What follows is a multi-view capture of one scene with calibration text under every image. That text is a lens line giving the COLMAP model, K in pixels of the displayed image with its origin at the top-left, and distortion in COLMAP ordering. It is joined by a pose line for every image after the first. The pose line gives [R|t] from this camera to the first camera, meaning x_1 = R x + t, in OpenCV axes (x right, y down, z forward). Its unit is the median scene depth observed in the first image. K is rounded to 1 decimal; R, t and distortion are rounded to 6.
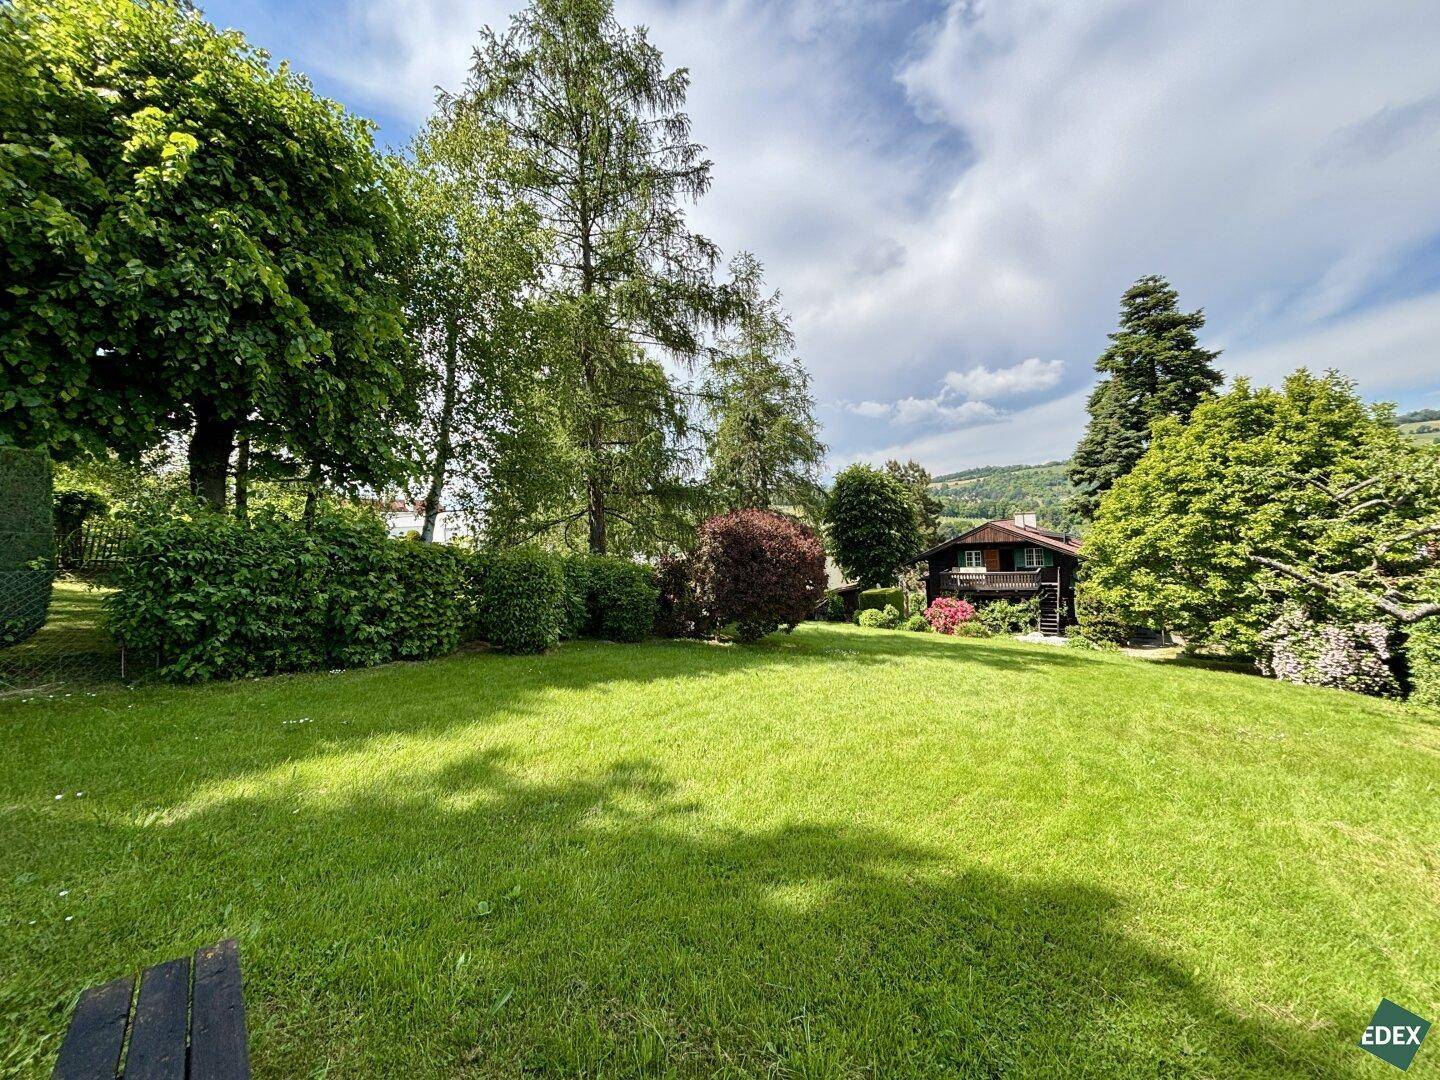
lens RADIAL K [[591.2, 0, 720.0], [0, 591.2, 540.0], [0, 0, 1]] dist [0.005368, 0.000153]
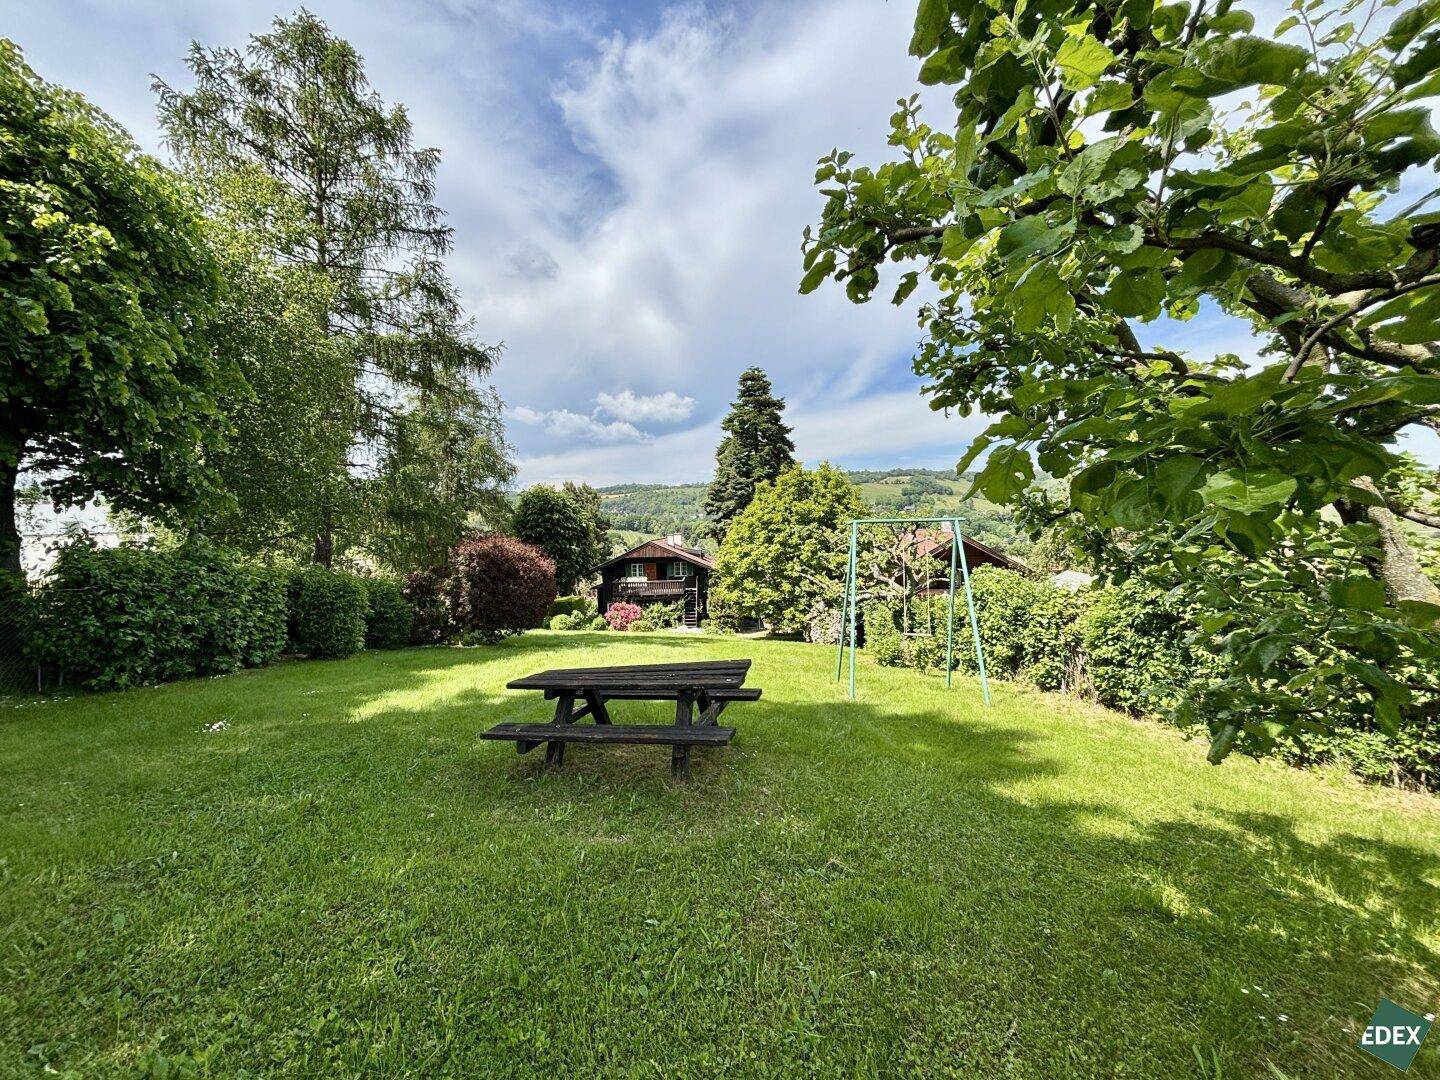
lens RADIAL K [[583.3, 0, 724.5], [0, 583.3, 532.4], [0, 0, 1]] dist [-0.000523, -0.000339]
pose [[0.835169, 0.030742, 0.549133, -0.169127], [-0.015675, 0.999362, -0.032106, -0.020347], [-0.549769, 0.018206, 0.835118, -0.221417]]
